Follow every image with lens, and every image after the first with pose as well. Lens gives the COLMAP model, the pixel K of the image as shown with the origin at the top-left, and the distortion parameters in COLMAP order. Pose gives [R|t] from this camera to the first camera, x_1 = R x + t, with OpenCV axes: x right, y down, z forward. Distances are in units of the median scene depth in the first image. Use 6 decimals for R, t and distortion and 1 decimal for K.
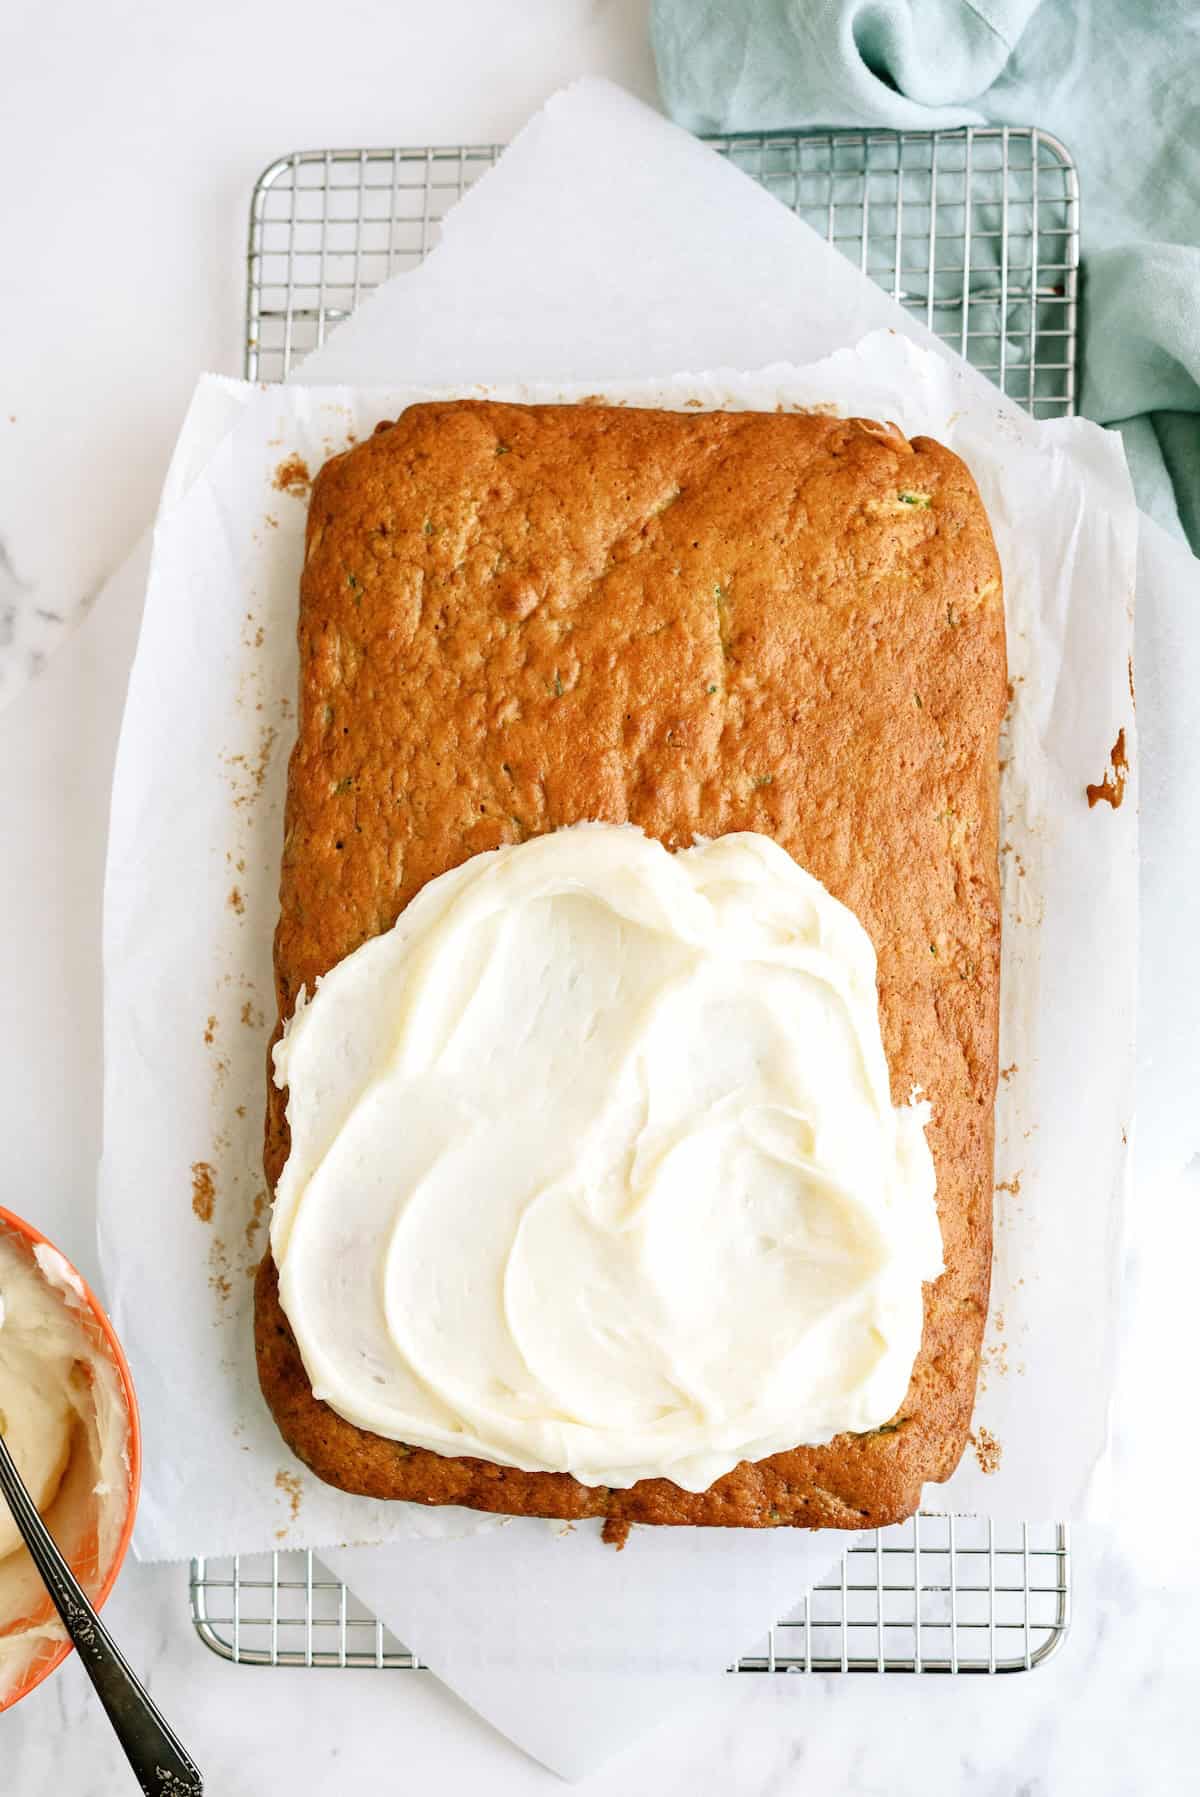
lens RADIAL K [[2943.5, 0, 600.0], [0, 2943.5, 898.5], [0, 0, 1]] dist [0.051217, -0.024823]
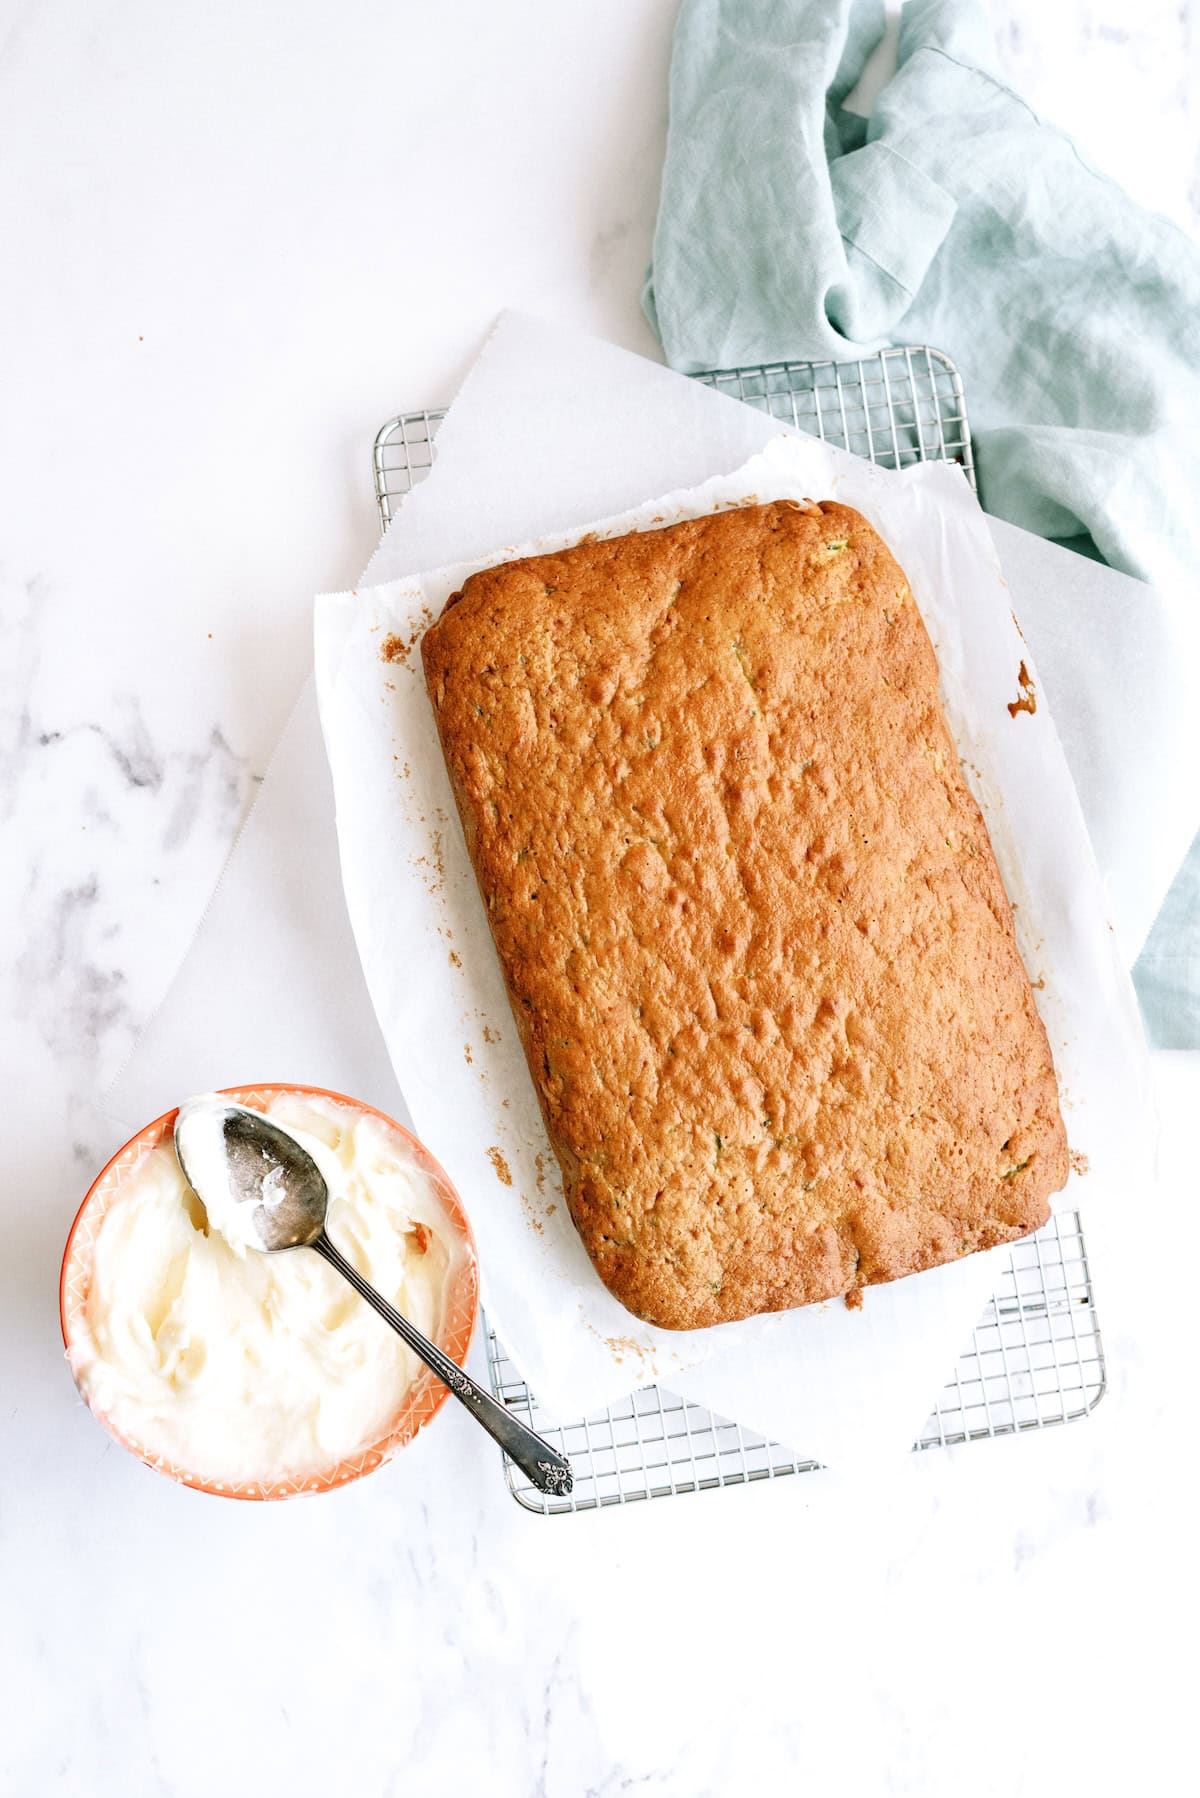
lens RADIAL K [[2945.2, 0, 600.0], [0, 2945.2, 899.0], [0, 0, 1]] dist [0.051217, -0.024823]
pose [[0.966621, -0.143875, 0.212001, -0.339324], [0.137262, 0.989481, 0.045669, -0.085428], [-0.216342, -0.015045, 0.976202, -0.344316]]
